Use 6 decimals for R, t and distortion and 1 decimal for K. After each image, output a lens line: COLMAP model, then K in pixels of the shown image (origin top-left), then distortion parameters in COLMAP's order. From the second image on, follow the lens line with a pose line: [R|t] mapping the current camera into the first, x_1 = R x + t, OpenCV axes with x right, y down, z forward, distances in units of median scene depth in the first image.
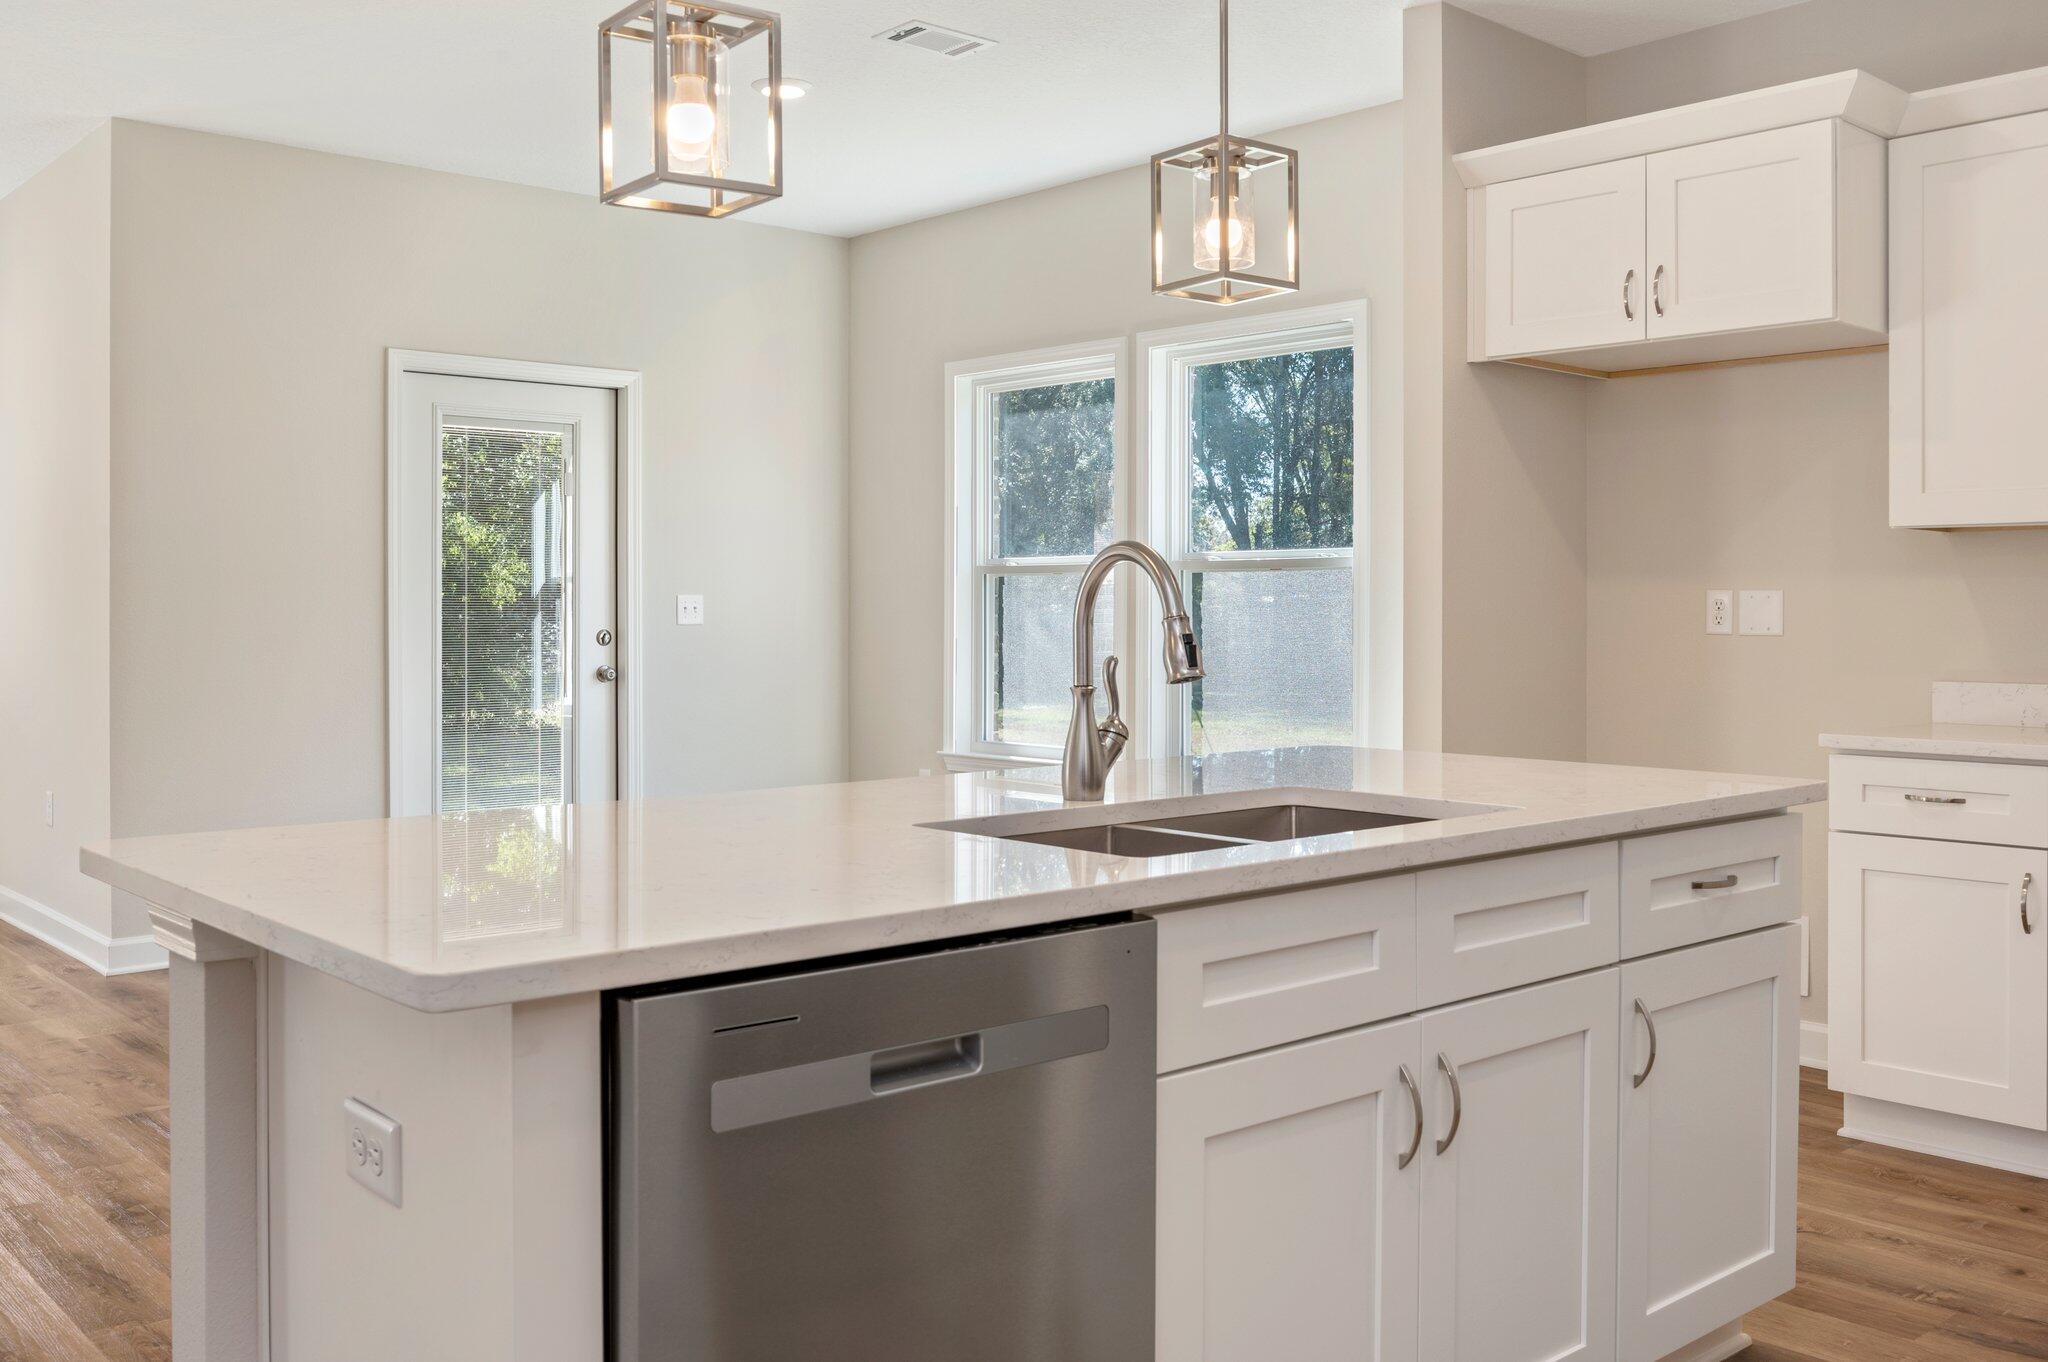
lens RADIAL K [[1815.7, 0, 1030.1], [0, 1815.7, 594.2], [0, 0, 1]] dist [0.028935, -0.087882]
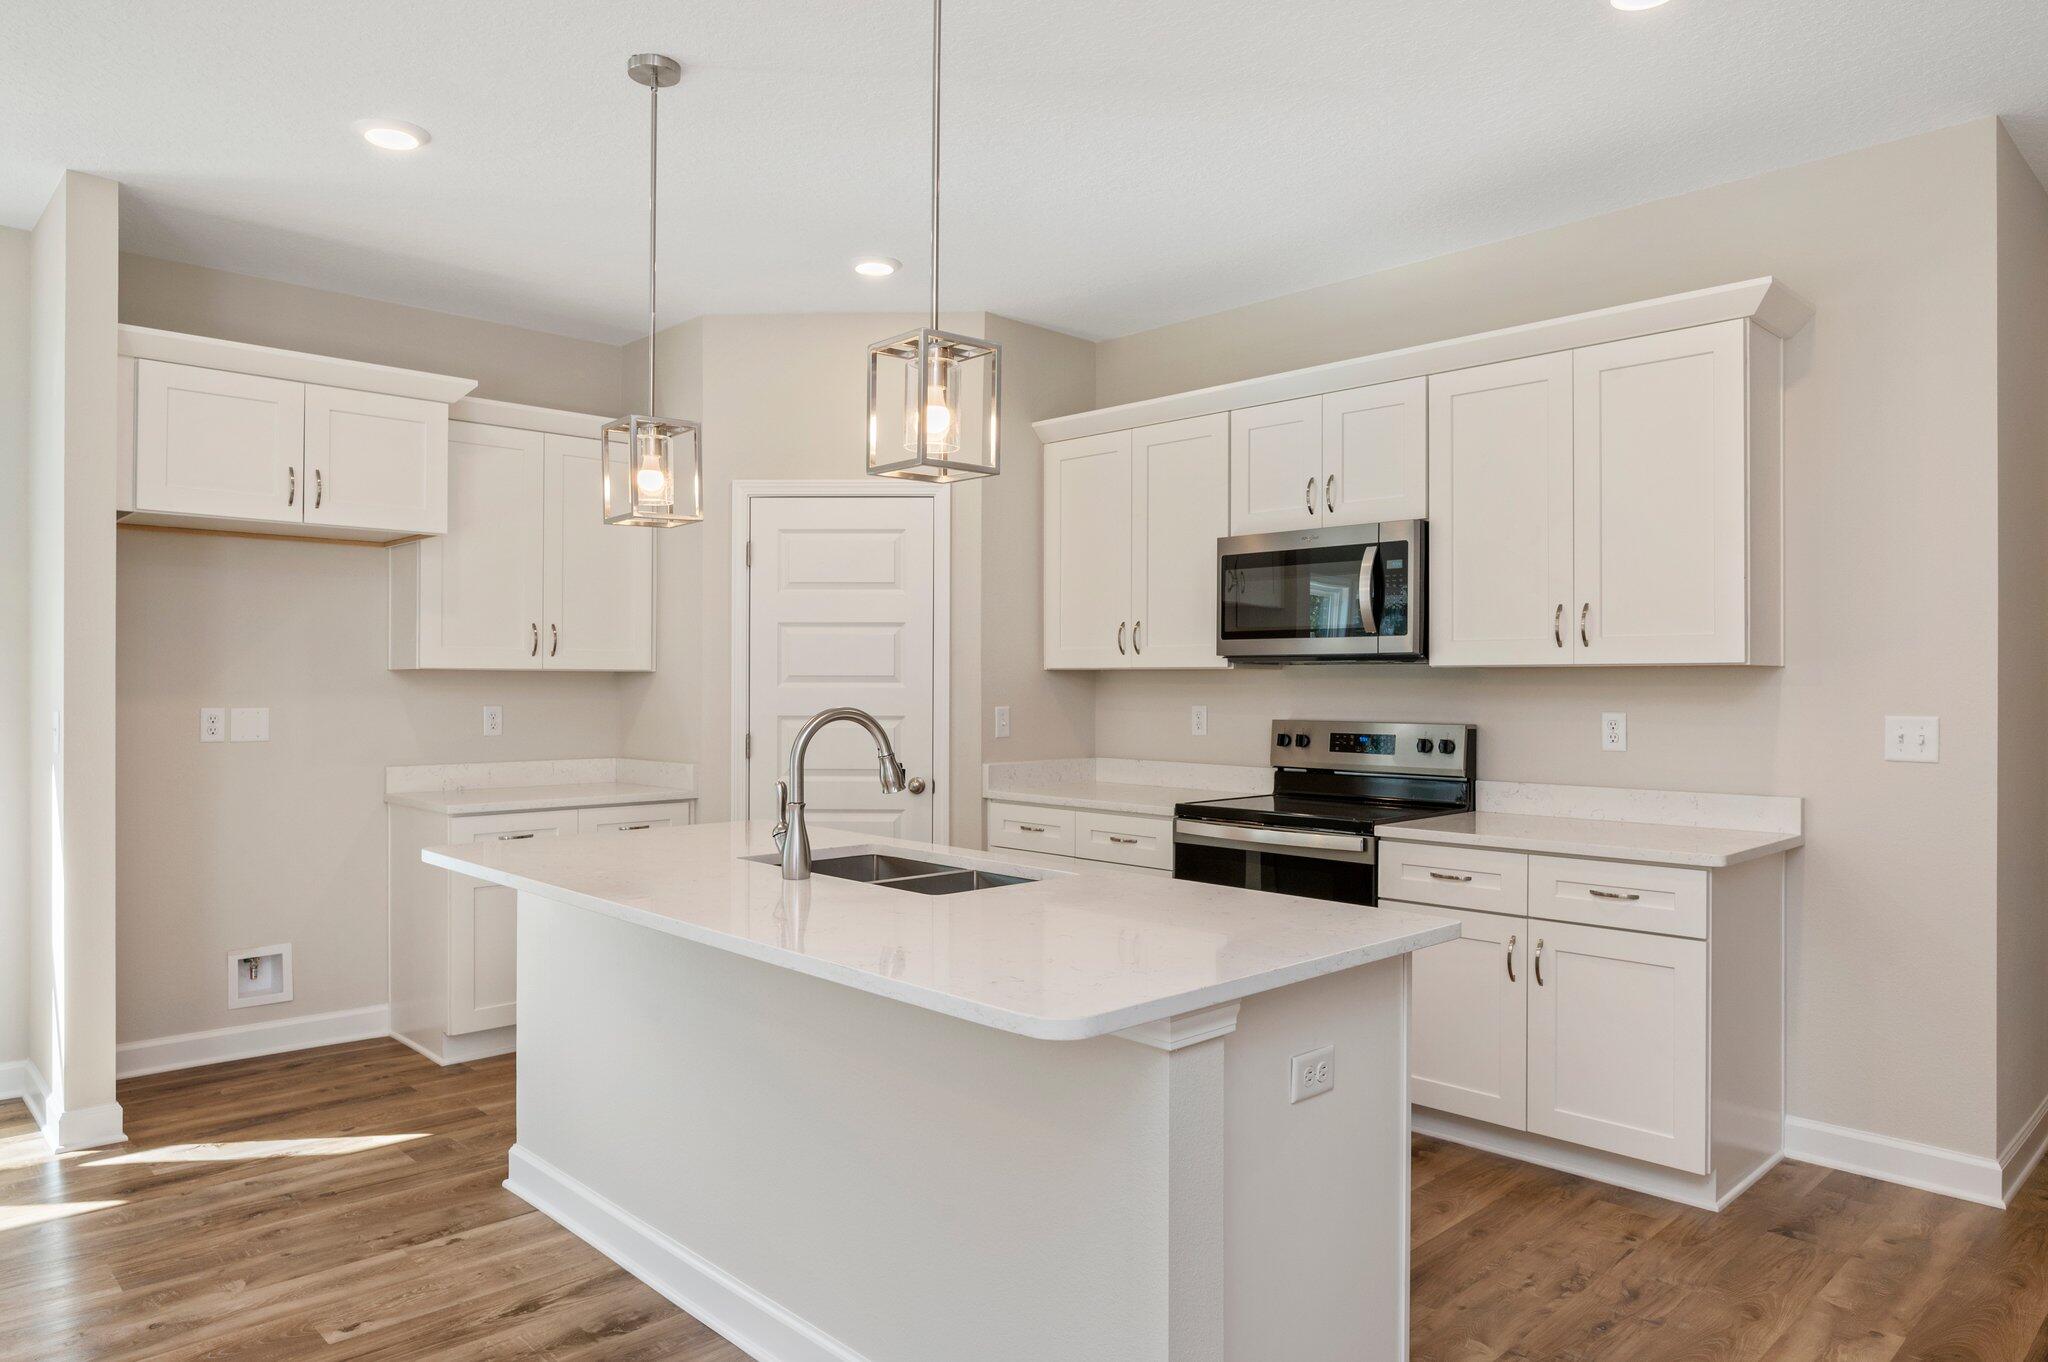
lens RADIAL K [[1276.6, 0, 1024.0], [0, 1276.6, 681.0], [0, 0, 1]] dist [-0.003488, -0.000423]
pose [[-0.019026, 0.001904, 0.999817, -0.411838], [-0.011689, 0.999929, -0.002126, -0.019945], [-0.999751, -0.011728, -0.019003, 0.336675]]
